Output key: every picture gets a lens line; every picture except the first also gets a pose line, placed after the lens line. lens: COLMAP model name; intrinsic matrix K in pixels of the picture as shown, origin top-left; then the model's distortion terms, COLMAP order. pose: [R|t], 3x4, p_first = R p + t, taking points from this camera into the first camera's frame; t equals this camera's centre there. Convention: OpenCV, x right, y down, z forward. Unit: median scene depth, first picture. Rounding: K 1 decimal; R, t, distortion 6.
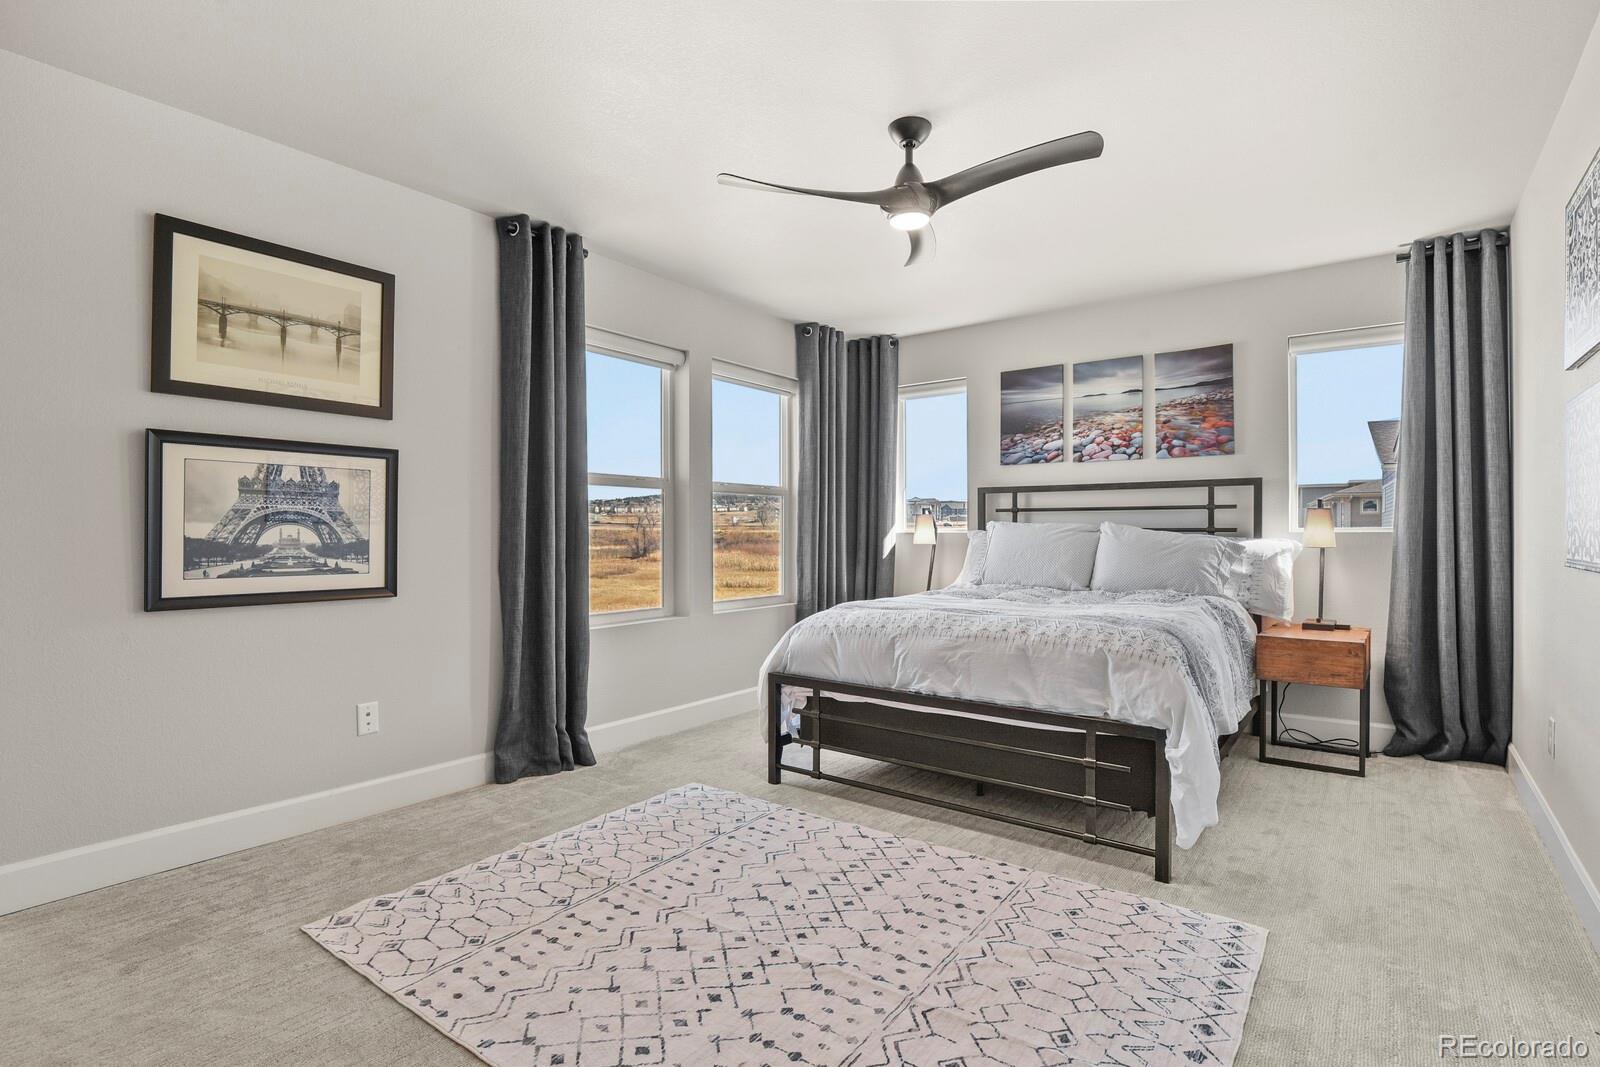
lens RADIAL K [[786.6, 0, 806.6], [0, 786.6, 534.8], [0, 0, 1]] dist [-0.014763, -0.001796]
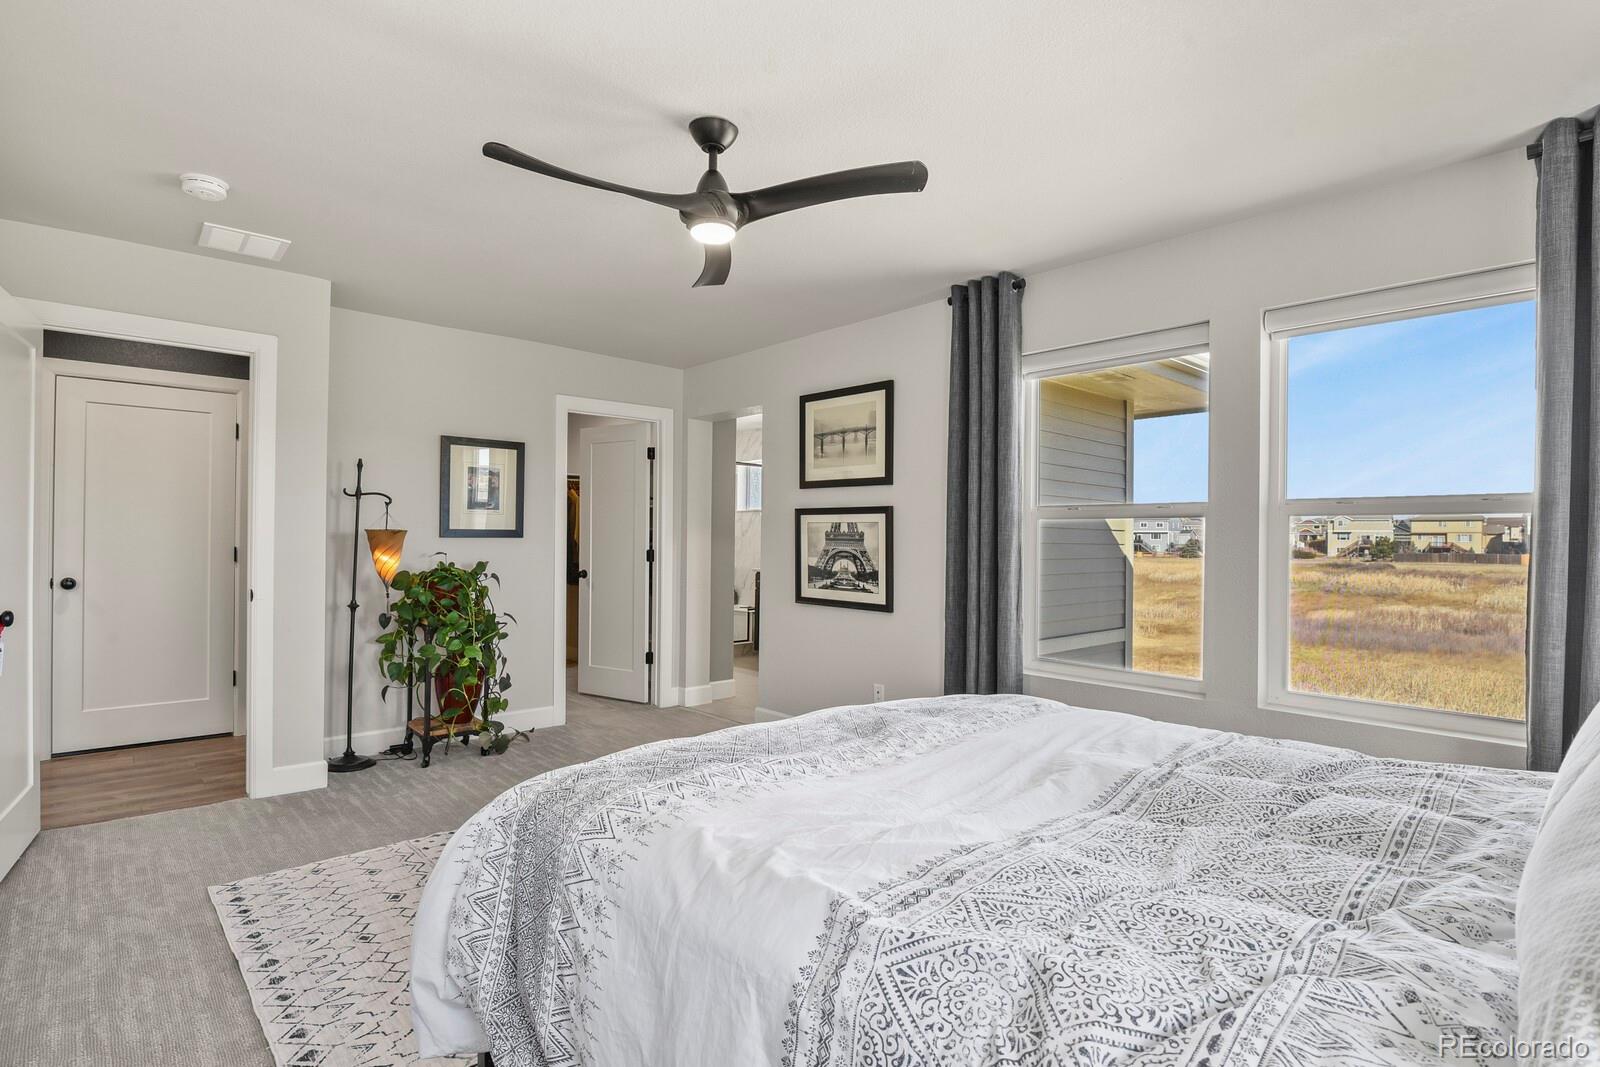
lens RADIAL K [[786.6, 0, 807.6], [0, 786.6, 530.4], [0, 0, 1]] dist [-0.014763, -0.001796]
pose [[-0.188282, -0.013888, -0.982017, 0.948676], [-0.015192, 0.999822, -0.011228, -0.053129], [0.981998, 0.012805, -0.188459, 1.231506]]
